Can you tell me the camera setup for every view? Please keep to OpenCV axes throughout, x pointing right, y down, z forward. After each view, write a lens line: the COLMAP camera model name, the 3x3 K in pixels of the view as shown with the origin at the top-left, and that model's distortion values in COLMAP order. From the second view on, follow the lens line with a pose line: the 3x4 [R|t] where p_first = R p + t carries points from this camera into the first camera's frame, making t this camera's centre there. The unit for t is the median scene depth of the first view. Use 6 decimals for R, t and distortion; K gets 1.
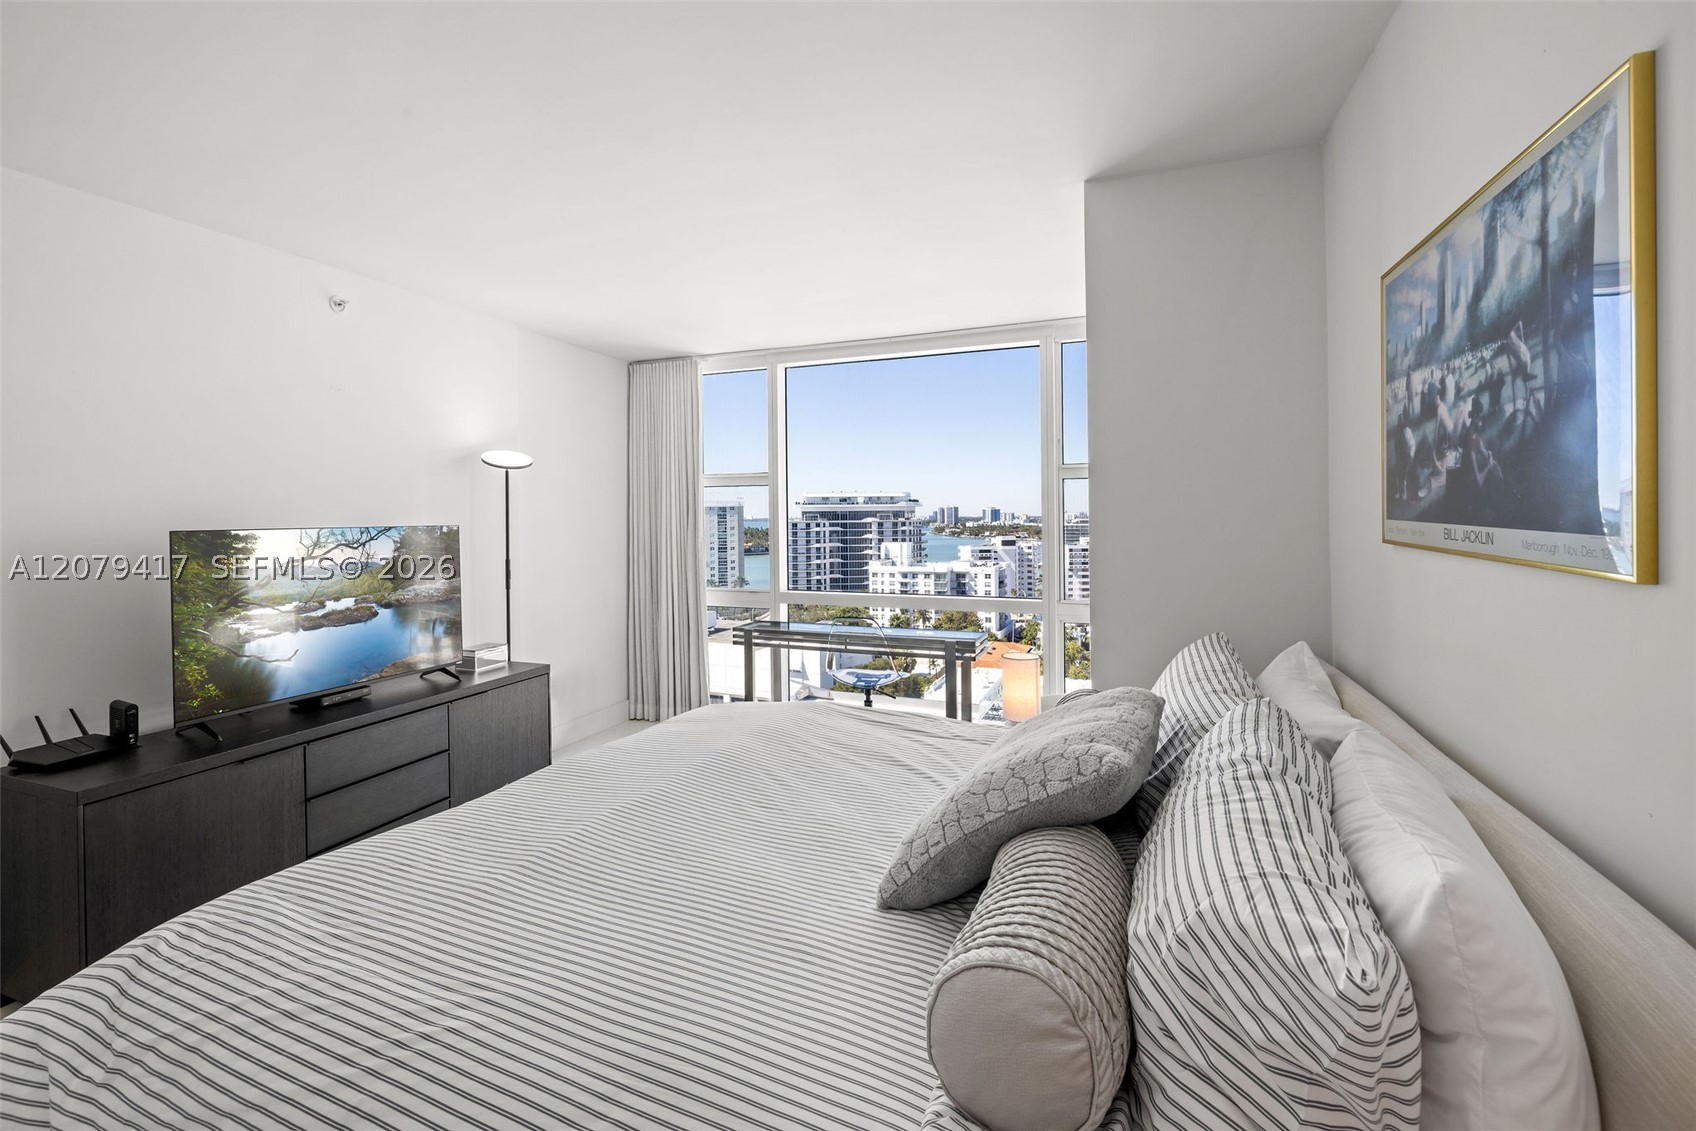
lens RADIAL K [[757.2, 0, 823.6], [0, 757.2, 523.6], [0, 0, 1]] dist [-0.001242, 0.000041]
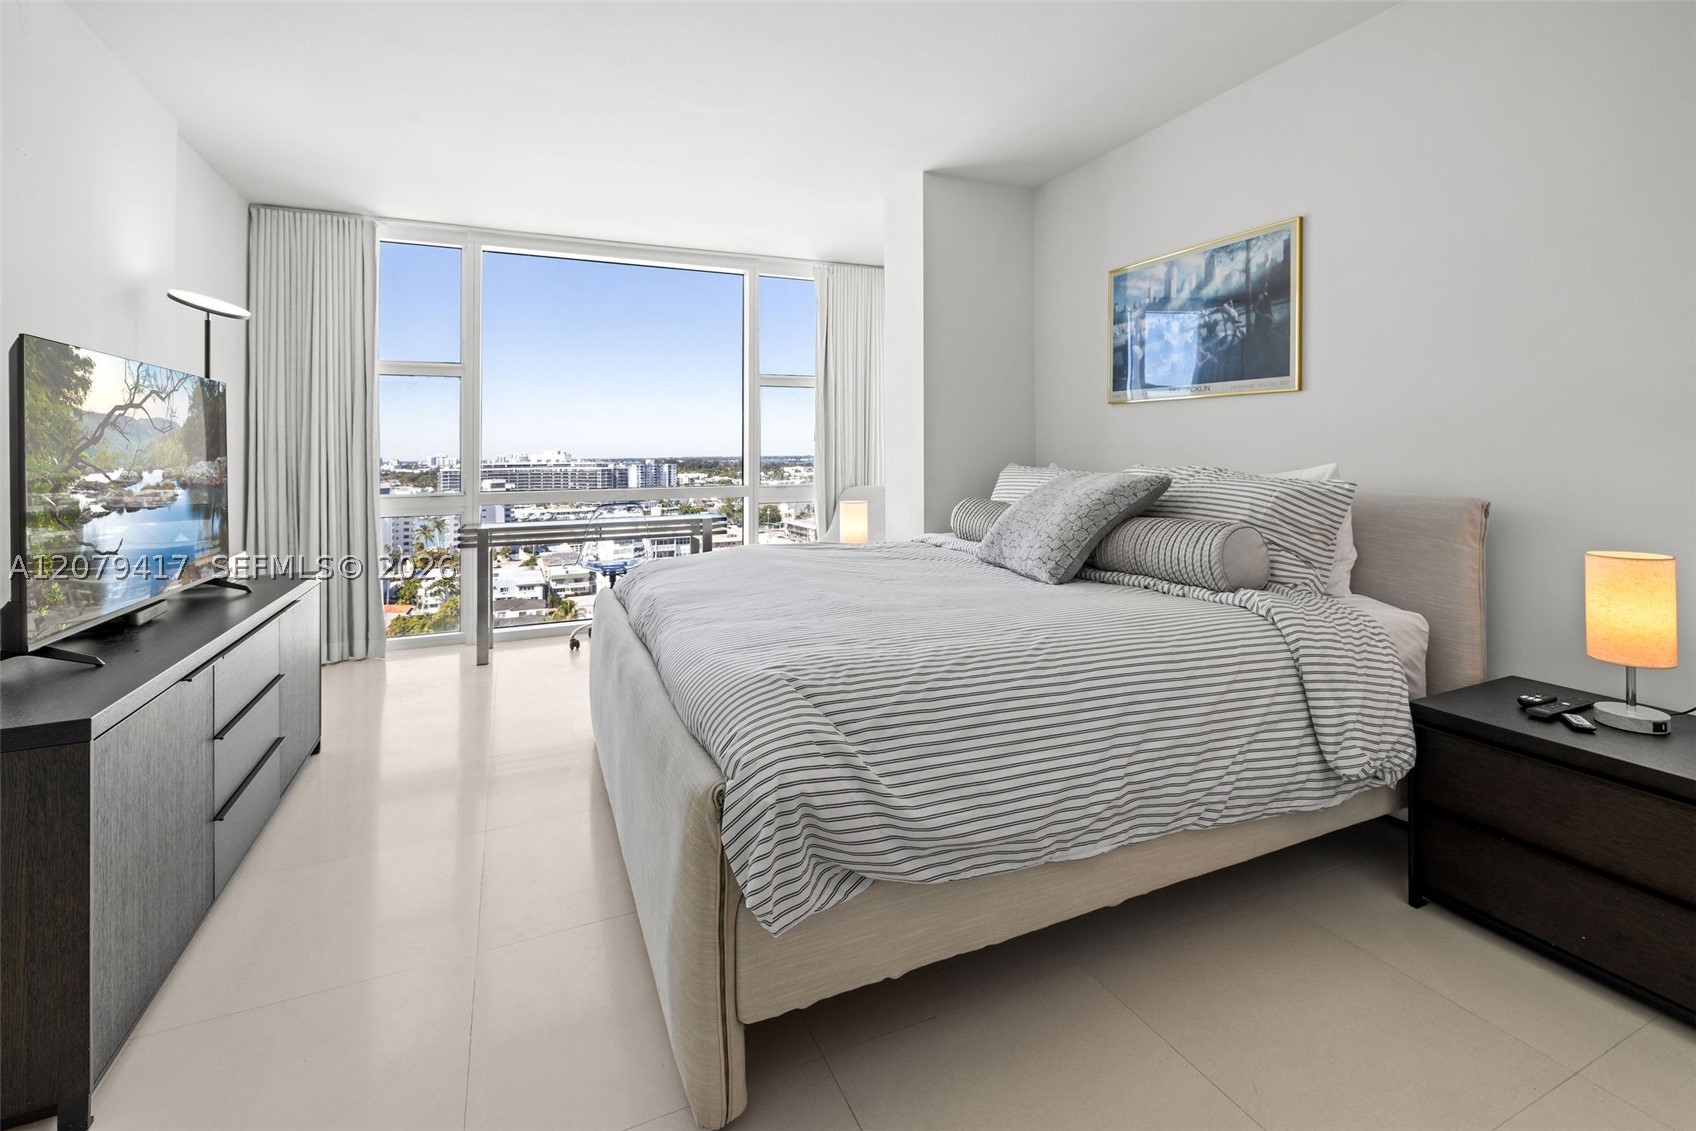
lens RADIAL K [[757.2, 0, 857.7], [0, 757.2, 459.8], [0, 0, 1]] dist [-0.001242, 0.000041]
pose [[0.688105, -0.006181, 0.725585, -1.567948], [0.014424, 0.999883, -0.005161, 0.232524], [-0.725468, 0.014017, 0.688113, 0.133208]]
